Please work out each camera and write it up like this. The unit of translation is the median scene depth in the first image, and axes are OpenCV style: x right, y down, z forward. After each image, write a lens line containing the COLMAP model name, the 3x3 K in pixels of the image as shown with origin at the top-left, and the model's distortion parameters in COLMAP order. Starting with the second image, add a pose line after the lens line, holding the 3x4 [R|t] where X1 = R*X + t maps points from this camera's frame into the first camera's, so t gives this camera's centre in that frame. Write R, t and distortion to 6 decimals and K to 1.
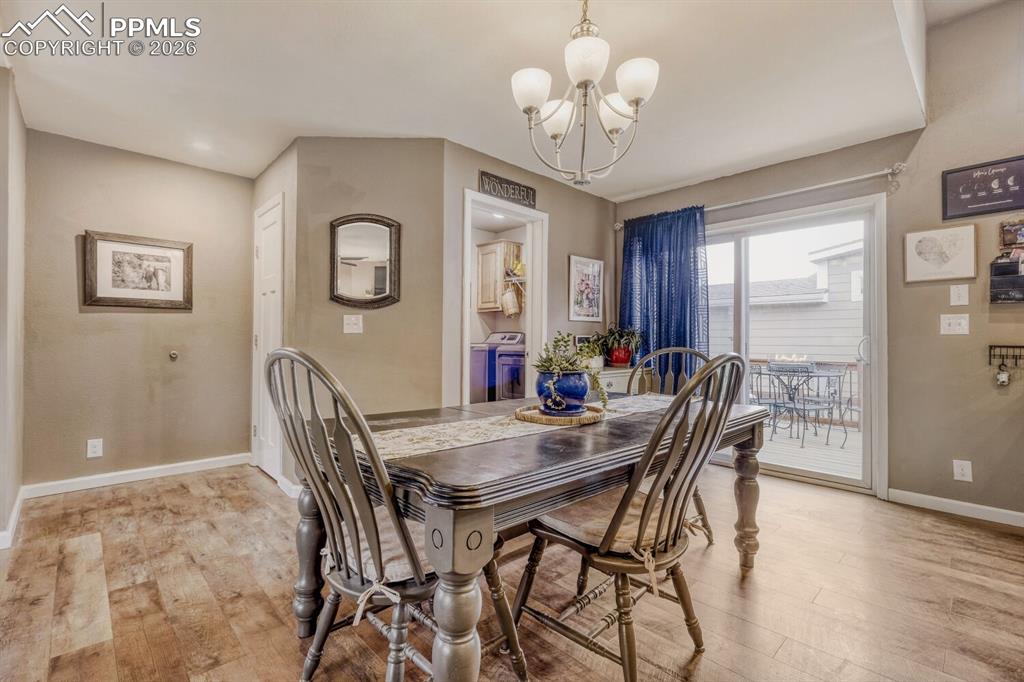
lens RADIAL K [[452.0, 0, 516.1], [0, 452.0, 341.1], [0, 0, 1]] dist [-0.007490, 0.003134]
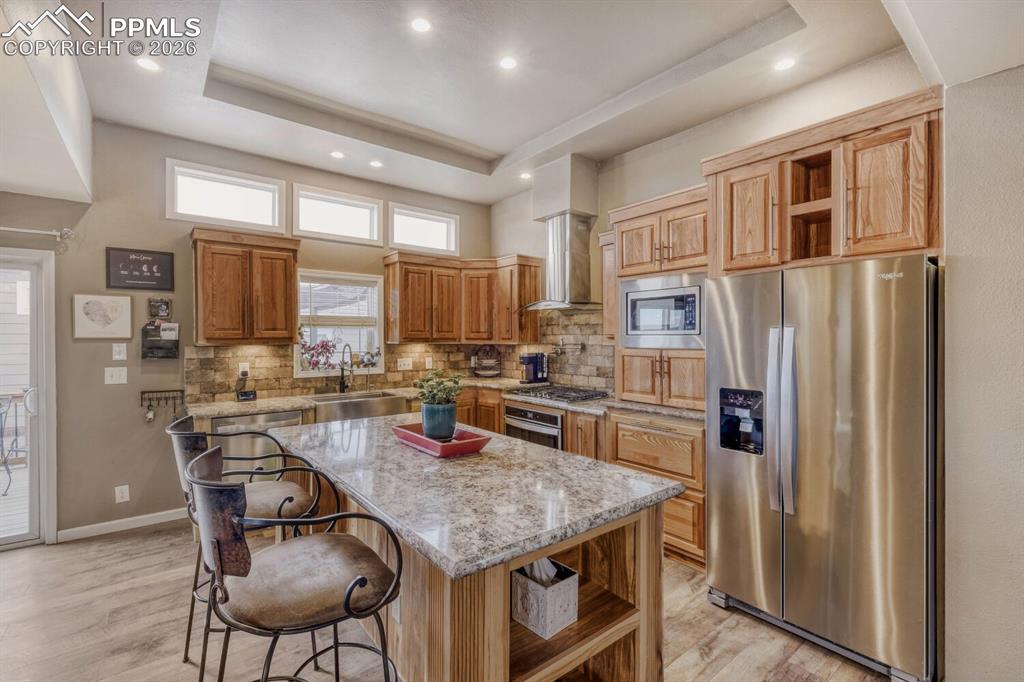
lens RADIAL K [[452.0, 0, 500.8], [0, 452.0, 337.2], [0, 0, 1]] dist [-0.007490, 0.003134]
pose [[0.109789, 0.003643, 0.993948, -0.113407], [0.004455, 0.999981, -0.004157, -0.126088], [-0.993945, 0.004885, 0.109771, -0.158205]]
